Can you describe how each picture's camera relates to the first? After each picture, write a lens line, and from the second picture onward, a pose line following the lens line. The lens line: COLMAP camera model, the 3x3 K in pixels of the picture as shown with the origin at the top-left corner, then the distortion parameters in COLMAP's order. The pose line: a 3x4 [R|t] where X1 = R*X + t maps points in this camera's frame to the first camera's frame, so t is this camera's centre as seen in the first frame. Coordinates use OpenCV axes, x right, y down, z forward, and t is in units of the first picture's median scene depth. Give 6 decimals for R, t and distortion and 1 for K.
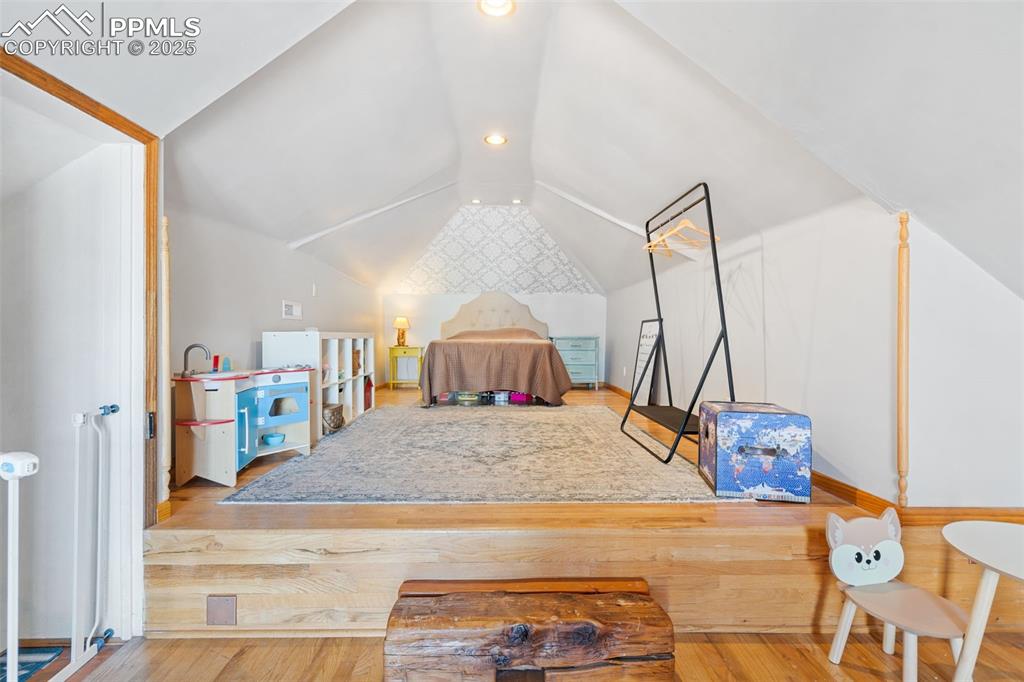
lens RADIAL K [[462.9, 0, 509.7], [0, 462.9, 337.7], [0, 0, 1]] dist [-0.007303, 0.000720]
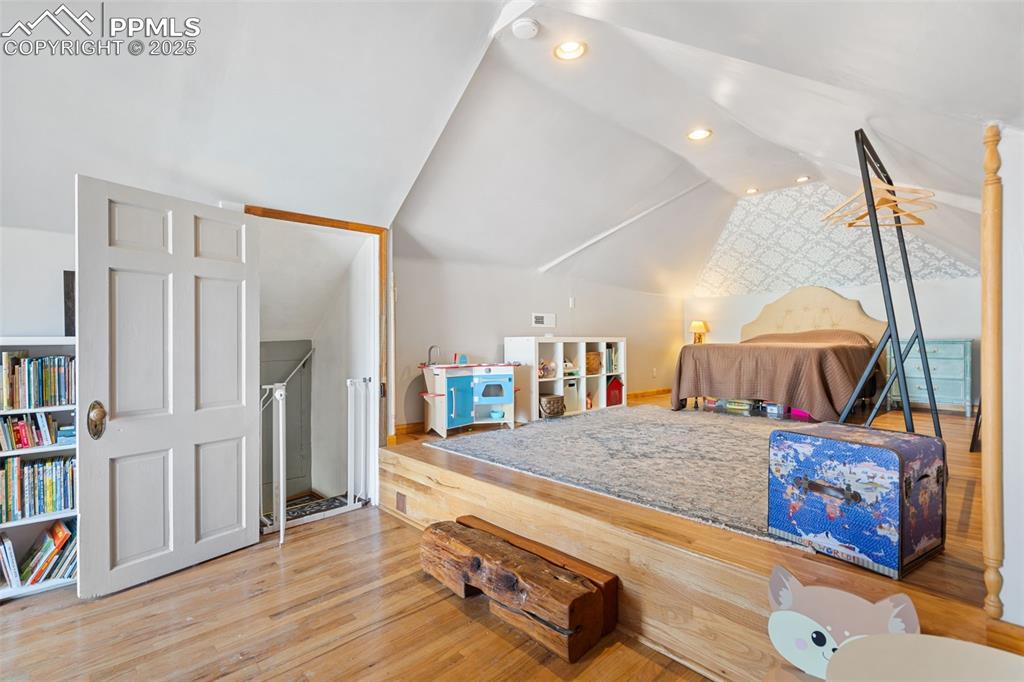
lens RADIAL K [[462.9, 0, 515.1], [0, 462.9, 342.7], [0, 0, 1]] dist [-0.007303, 0.000720]
pose [[0.687351, -0.002300, -0.726321, 0.737445], [0.001791, 0.999997, -0.001472, 0.008165], [0.726323, -0.000289, 0.687354, 0.118253]]
